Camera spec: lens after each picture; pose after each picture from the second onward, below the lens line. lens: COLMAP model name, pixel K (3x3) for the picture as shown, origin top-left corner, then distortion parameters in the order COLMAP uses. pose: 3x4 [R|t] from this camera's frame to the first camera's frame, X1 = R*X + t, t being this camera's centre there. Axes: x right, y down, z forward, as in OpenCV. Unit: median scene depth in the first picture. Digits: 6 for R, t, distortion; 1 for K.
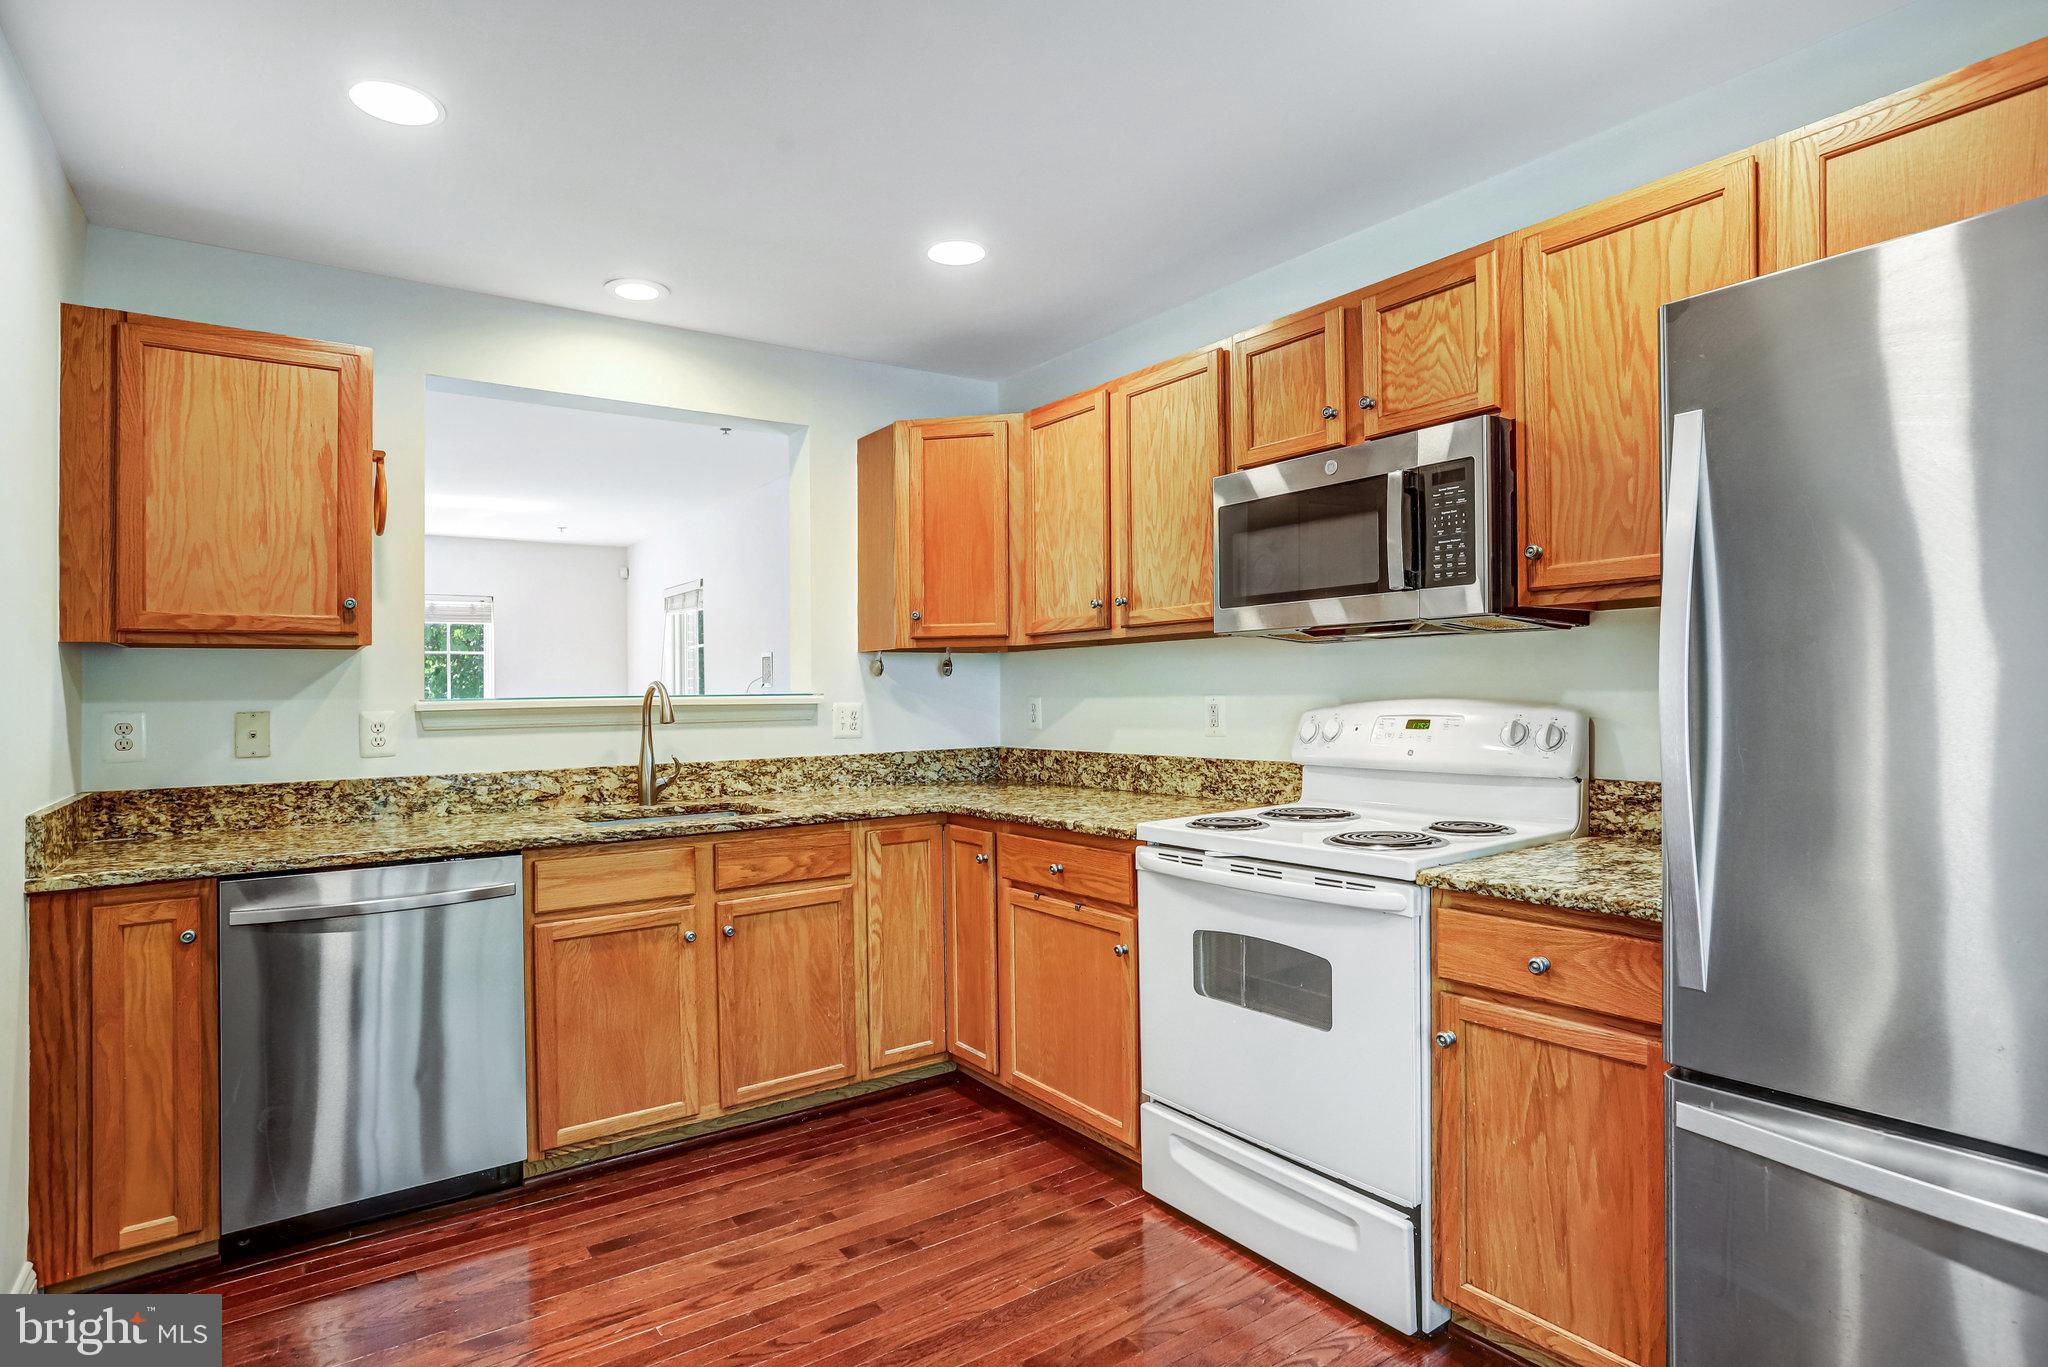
lens RADIAL K [[1052.9, 0, 1037.4], [0, 1052.9, 681.7], [0, 0, 1]] dist [-0.078870, 0.039950]
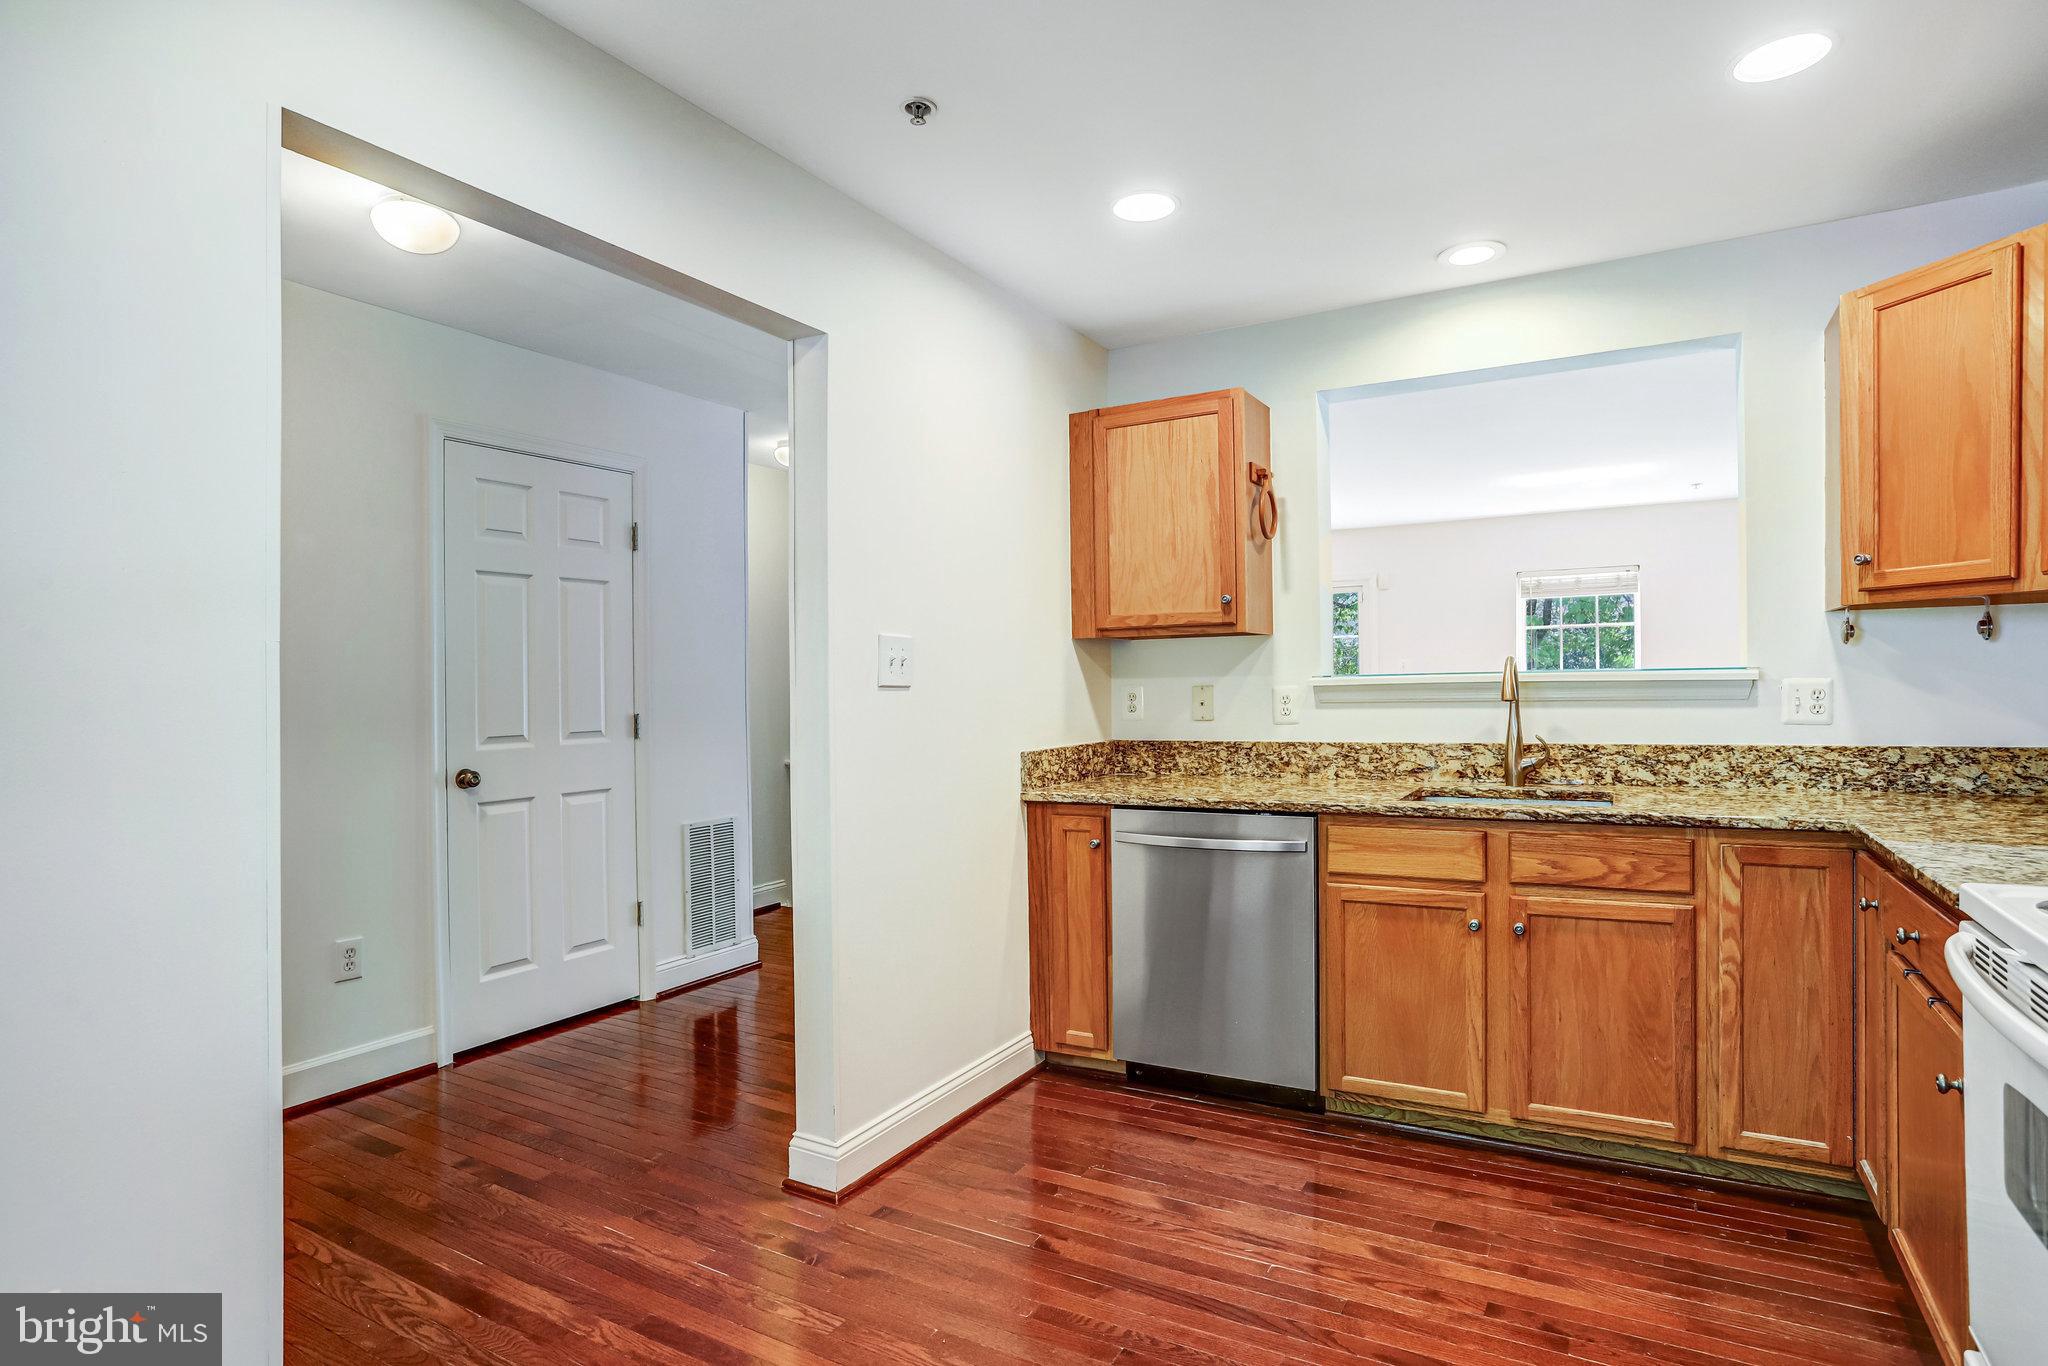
lens RADIAL K [[1052.9, 0, 1037.4], [0, 1052.9, 681.2], [0, 0, 1]] dist [-0.078870, 0.039950]
pose [[0.413193, 0.005601, -0.910626, 0.362581], [0.020809, 0.999662, 0.015590, -0.001586], [0.910406, -0.025391, 0.412937, 0.248187]]
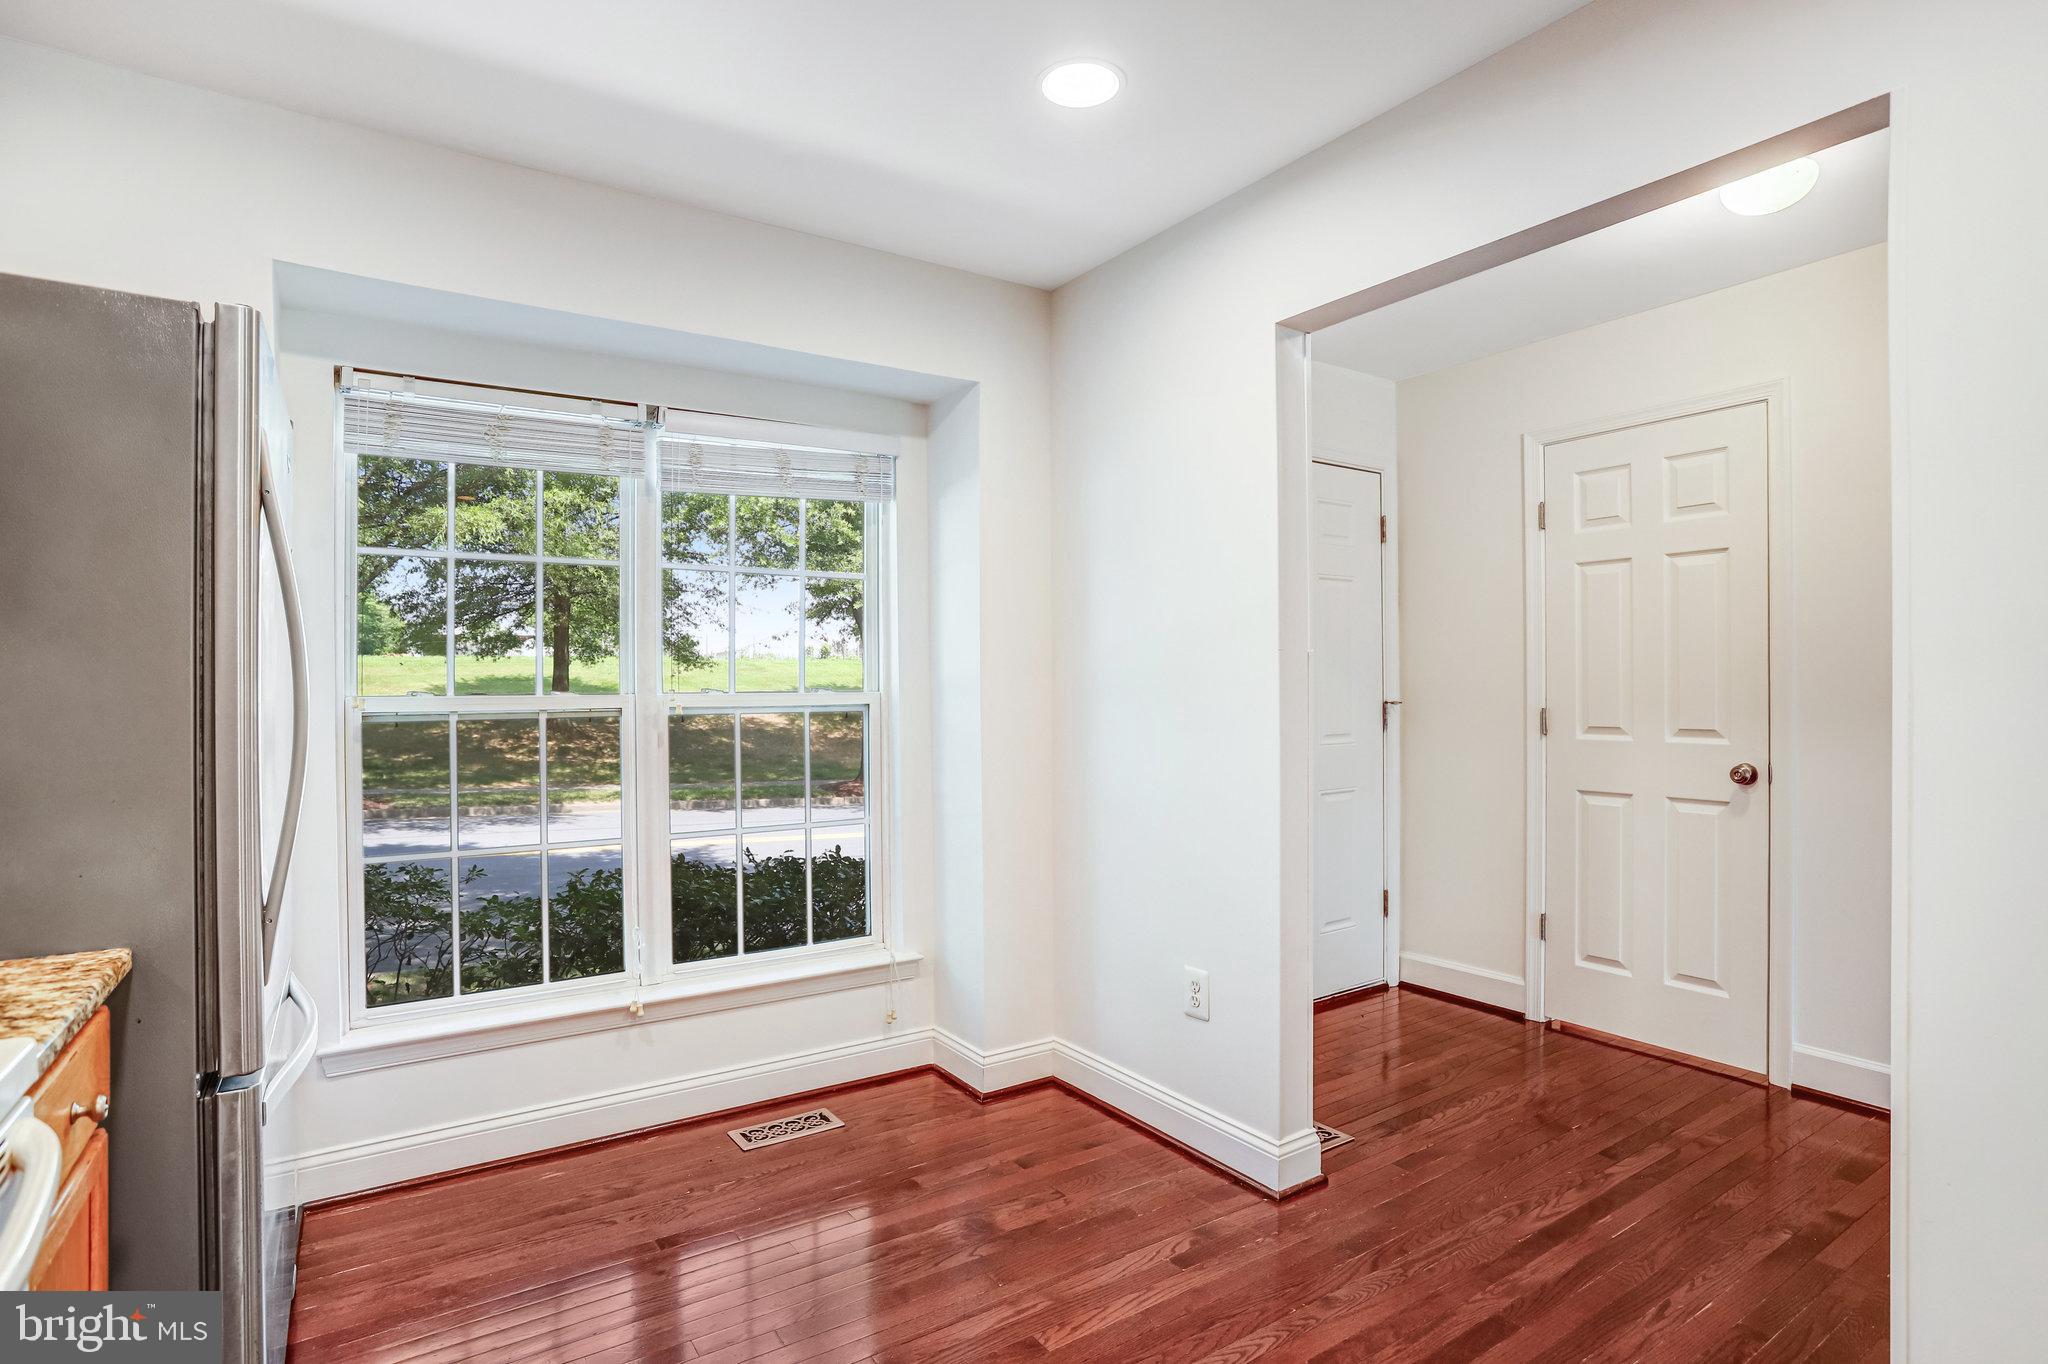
lens RADIAL K [[1052.9, 0, 1037.4], [0, 1052.9, 680.2], [0, 0, 1]] dist [-0.078870, 0.039950]
pose [[-0.999299, 0.023658, 0.029022, -0.087132], [0.023080, 0.999531, -0.020120, 0.015350], [-0.029484, -0.019436, -0.999376, 0.969341]]
